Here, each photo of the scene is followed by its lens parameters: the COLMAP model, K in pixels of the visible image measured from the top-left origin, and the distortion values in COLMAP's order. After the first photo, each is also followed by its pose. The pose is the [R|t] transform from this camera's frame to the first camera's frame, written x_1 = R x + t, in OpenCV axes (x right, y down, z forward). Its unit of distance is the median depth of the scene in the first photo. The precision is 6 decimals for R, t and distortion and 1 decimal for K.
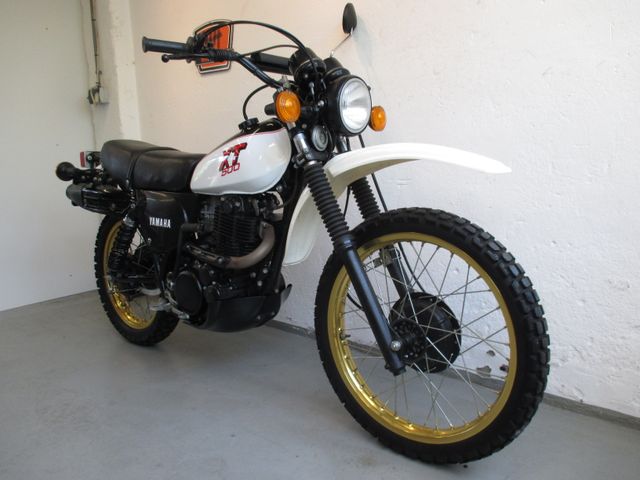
lens RADIAL K [[541.0, 0, 320.0], [0, 541.0, 240.0], [0, 0, 1]] dist [-0.014248, -0.001323]
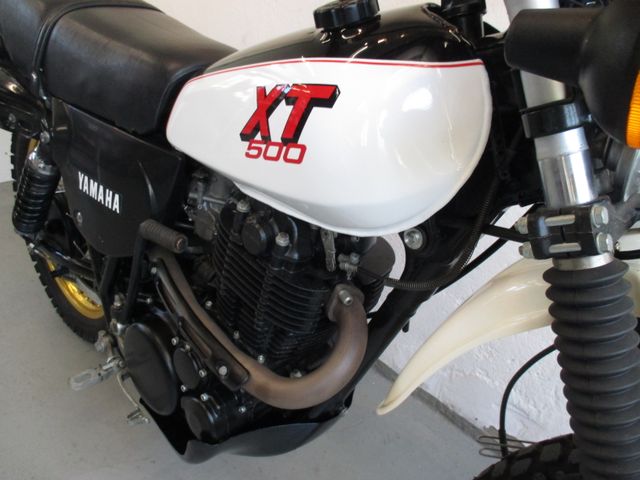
lens RADIAL K [[541.0, 0, 320.0], [0, 541.0, 240.0], [0, 0, 1]] dist [-0.014248, -0.001323]
pose [[0.990264, 0.138703, 0.011792, -0.118565], [-0.135218, 0.938332, 0.318198, -0.168067], [0.033070, -0.316695, 0.947951, 0.590535]]
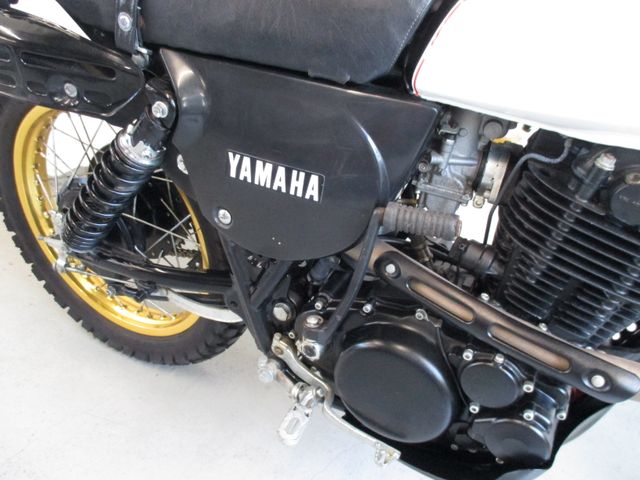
lens RADIAL K [[541.0, 0, 320.0], [0, 541.0, 240.0], [0, 0, 1]] dist [-0.014248, -0.001323]
pose [[0.968294, -0.062657, 0.241830, -0.361278], [-0.043742, 0.910556, 0.411065, -0.134959], [-0.245956, -0.408610, 0.878945, 0.724726]]
